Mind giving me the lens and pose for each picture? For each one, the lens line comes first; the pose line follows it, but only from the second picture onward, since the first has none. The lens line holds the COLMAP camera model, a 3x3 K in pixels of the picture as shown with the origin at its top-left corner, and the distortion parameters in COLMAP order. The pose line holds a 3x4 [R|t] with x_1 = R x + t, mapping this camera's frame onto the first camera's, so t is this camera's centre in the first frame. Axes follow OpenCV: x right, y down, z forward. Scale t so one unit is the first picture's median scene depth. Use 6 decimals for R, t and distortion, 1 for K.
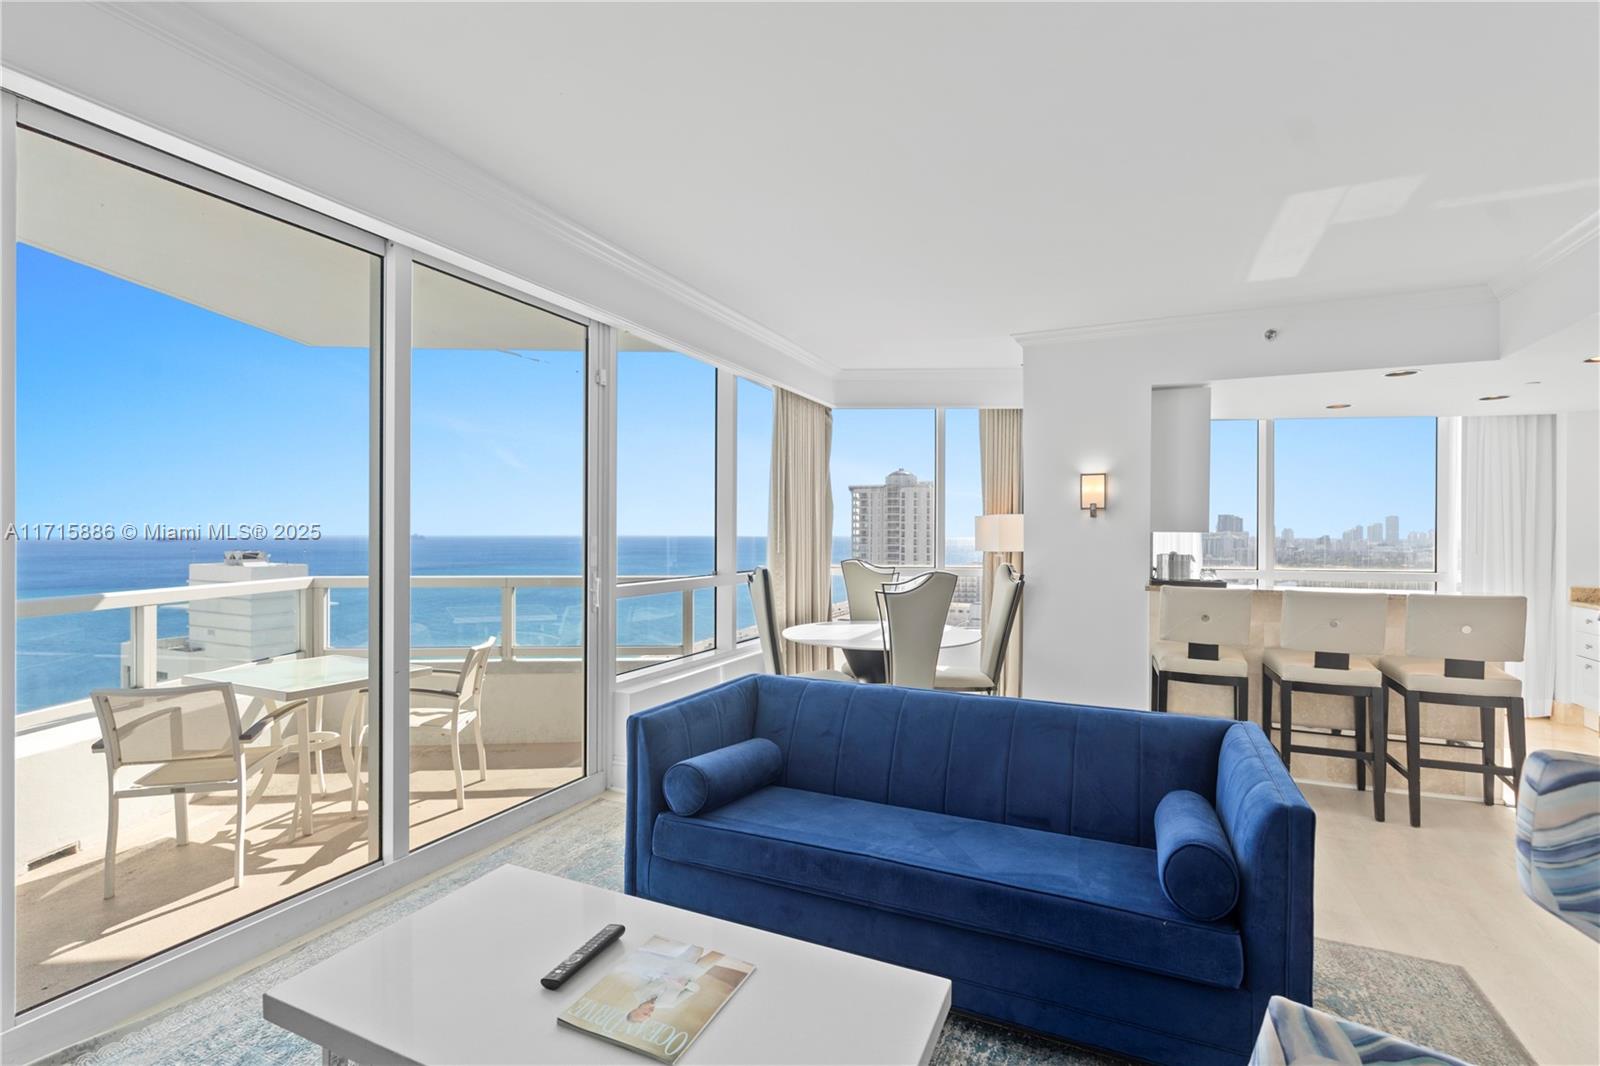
lens RADIAL K [[719.4, 0, 805.1], [0, 719.4, 536.0], [0, 0, 1]] dist [-0.005332, 0.001663]
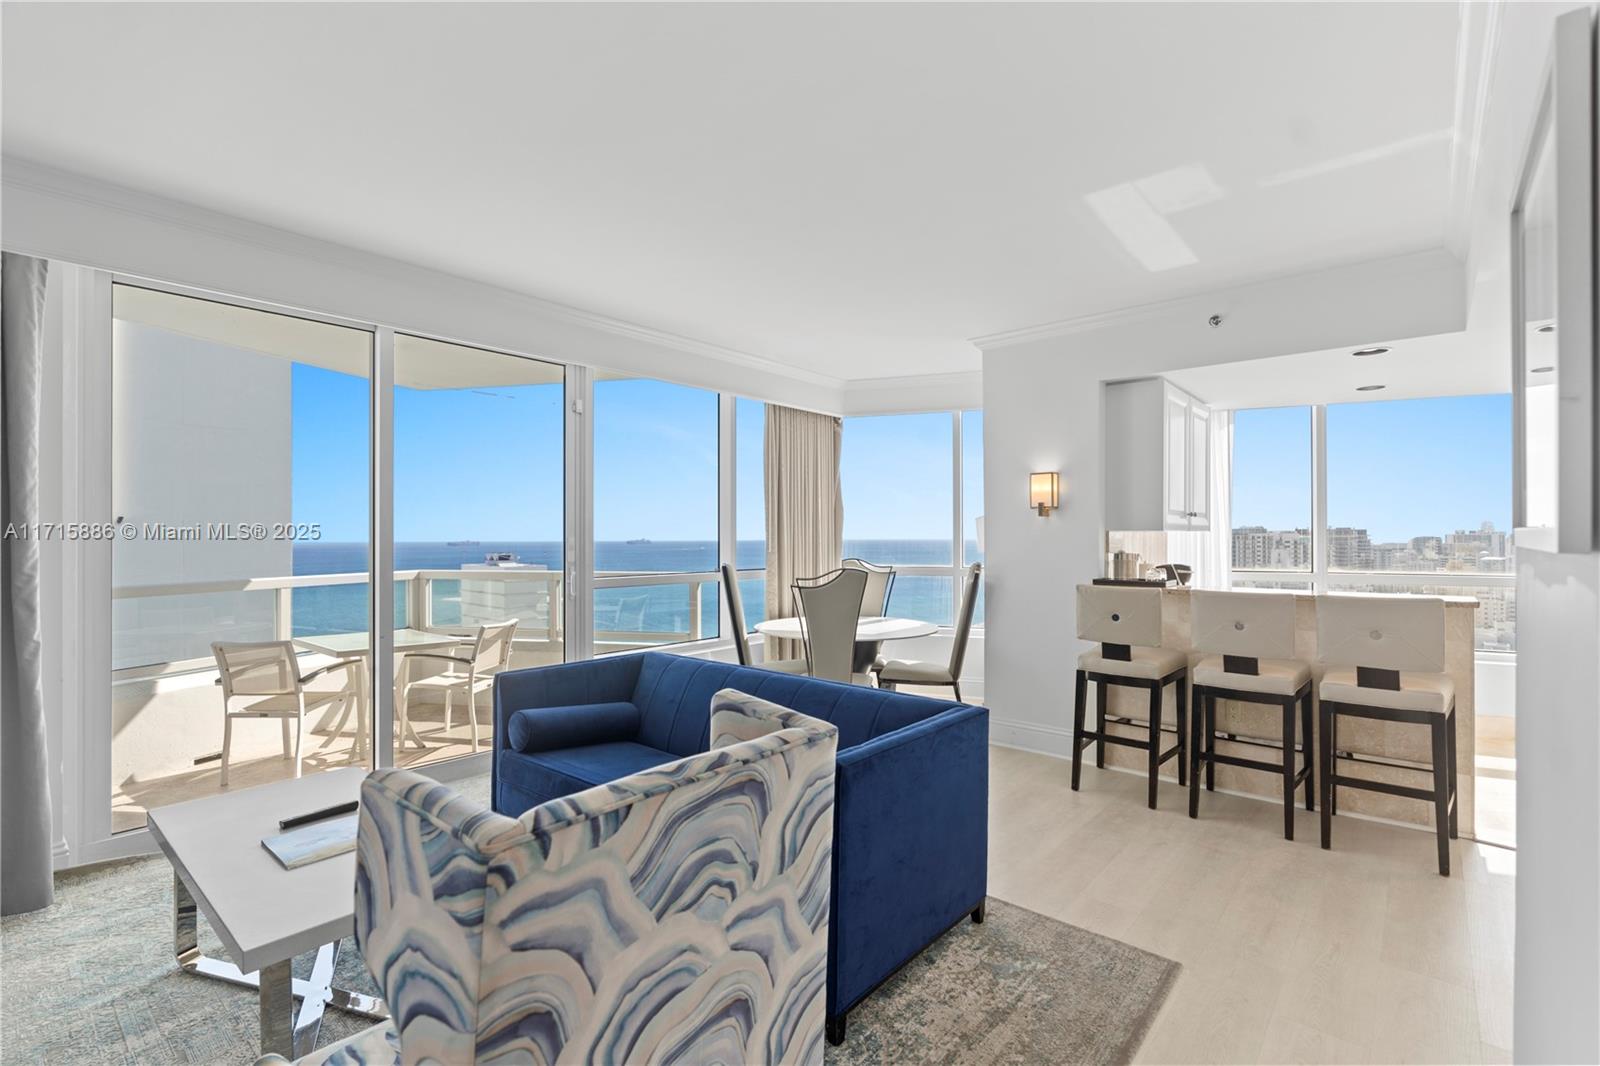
lens RADIAL K [[722.1, 0, 803.4], [0, 722.1, 529.9], [0, 0, 1]] dist [-0.010972, 0.005038]
pose [[0.961435, -0.007574, -0.274929, 0.330298], [0.003826, 0.999892, -0.014168, 0.005584], [0.275007, 0.012570, 0.961360, -0.051289]]
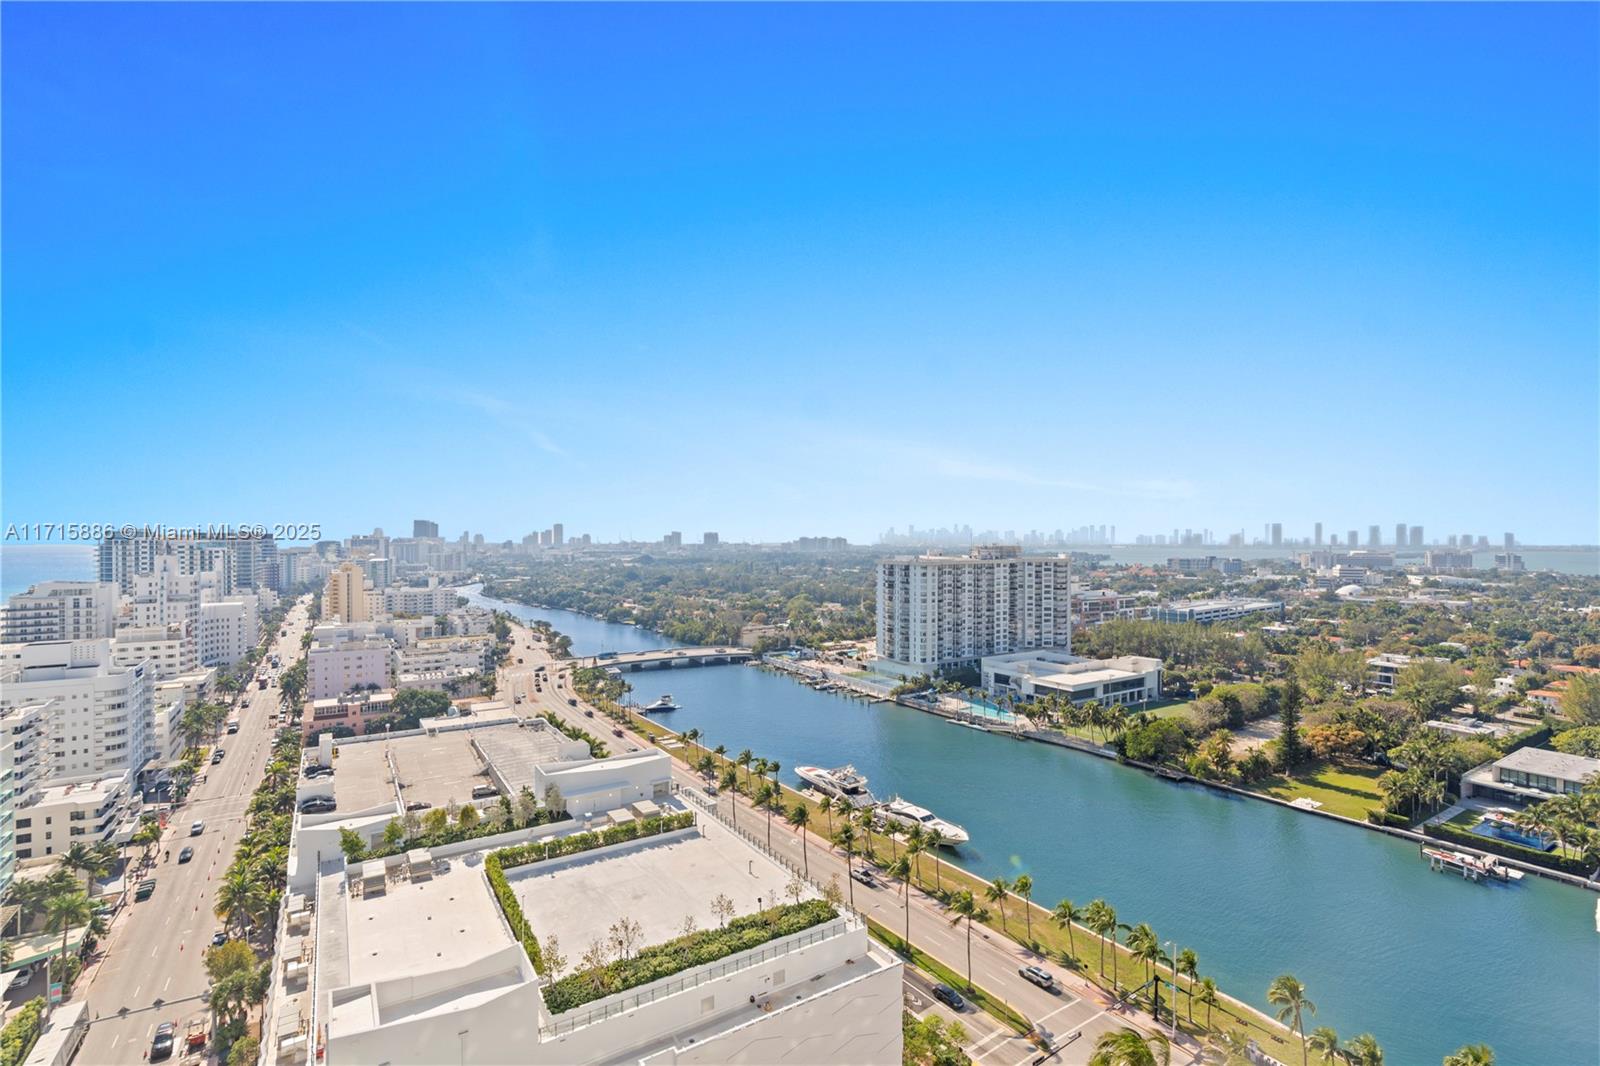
lens RADIAL K [[730.4, 0, 805.4], [0, 730.4, 542.1], [0, 0, 1]] dist [-0.010333, 0.003938]
pose [[0.530197, -0.006509, 0.847850, 1.962080], [0.005873, 0.999975, 0.004004, 0.016111], [-0.847854, 0.002857, 0.530222, 1.314637]]
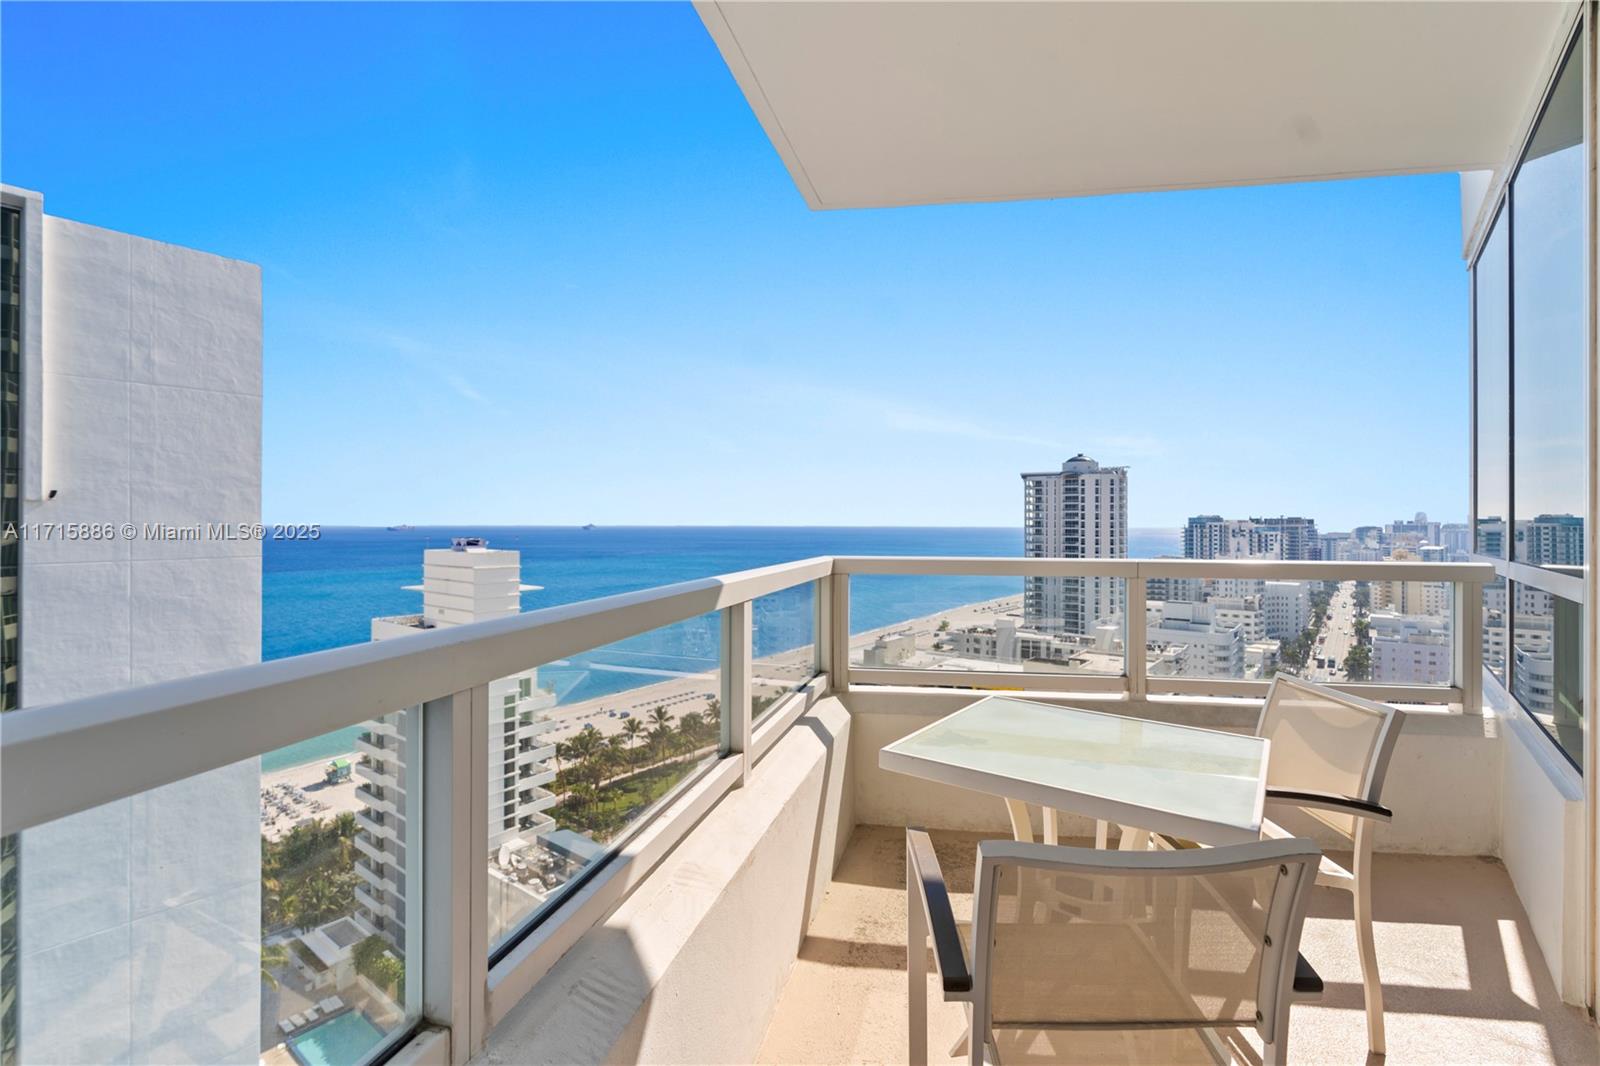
lens RADIAL K [[726.0, 0, 801.6], [0, 726.0, 519.3], [0, 0, 1]] dist [-0.003424, -0.000355]
pose [[0.975073, -0.000685, -0.221885, -0.482707], [-0.001595, 0.999948, -0.010097, 0.027453], [0.221880, 0.010200, 0.975021, 0.389139]]
